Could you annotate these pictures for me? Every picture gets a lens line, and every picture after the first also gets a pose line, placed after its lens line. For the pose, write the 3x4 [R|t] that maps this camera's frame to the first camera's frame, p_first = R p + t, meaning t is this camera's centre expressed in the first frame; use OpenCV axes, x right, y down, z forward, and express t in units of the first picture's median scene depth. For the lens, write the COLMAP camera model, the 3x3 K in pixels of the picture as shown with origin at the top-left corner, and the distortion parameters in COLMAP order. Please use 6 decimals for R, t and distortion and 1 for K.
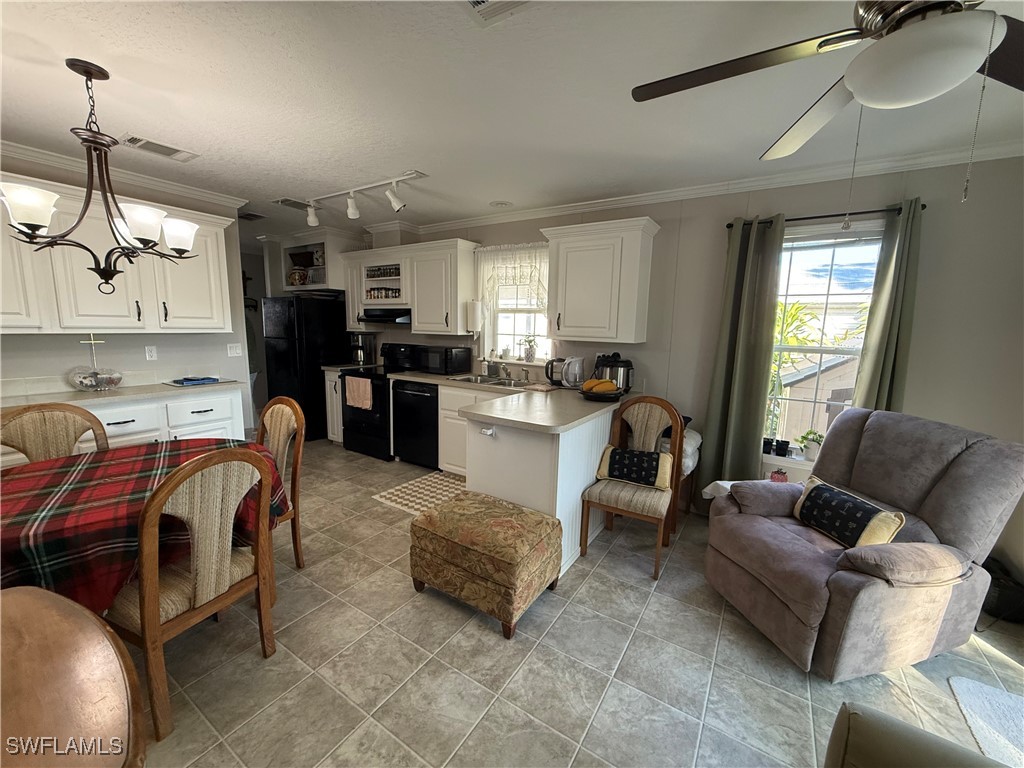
lens RADIAL K [[406.6, 0, 512.0], [0, 406.6, 384.0], [0, 0, 1]] dist [0.000224, 0.000013]
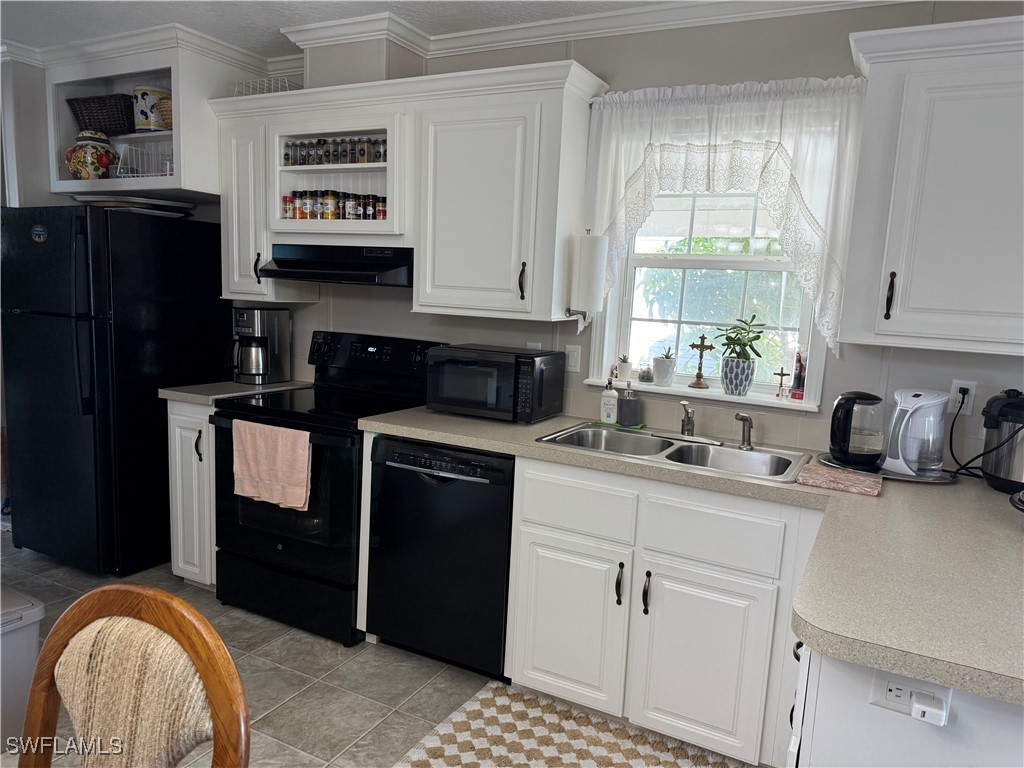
lens RADIAL K [[719.4, 0, 508.2], [0, 719.4, 392.2], [0, 0, 1]] dist [0.038058, -0.041367]
pose [[0.995856, 0.012291, 0.090113, -0.222207], [-0.012888, 0.999899, 0.006044, -0.054502], [-0.090030, -0.007180, 0.995913, 0.315001]]
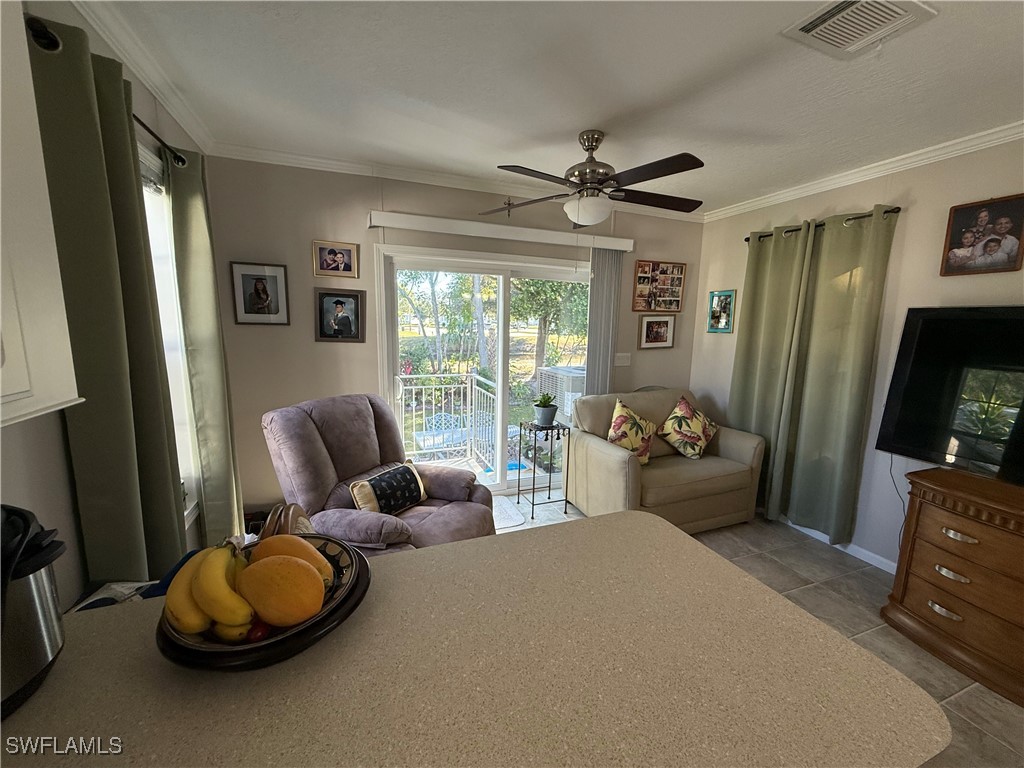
lens RADIAL K [[410.1, 0, 512.0], [0, 410.1, 384.0], [0, 0, 1]] dist [-0.000839, -0.000140]
pose [[-0.806931, -0.130042, 0.576153, -0.025309], [0.049521, 0.957132, 0.285388, -0.121644], [-0.588566, 0.258820, -0.765900, 0.754444]]
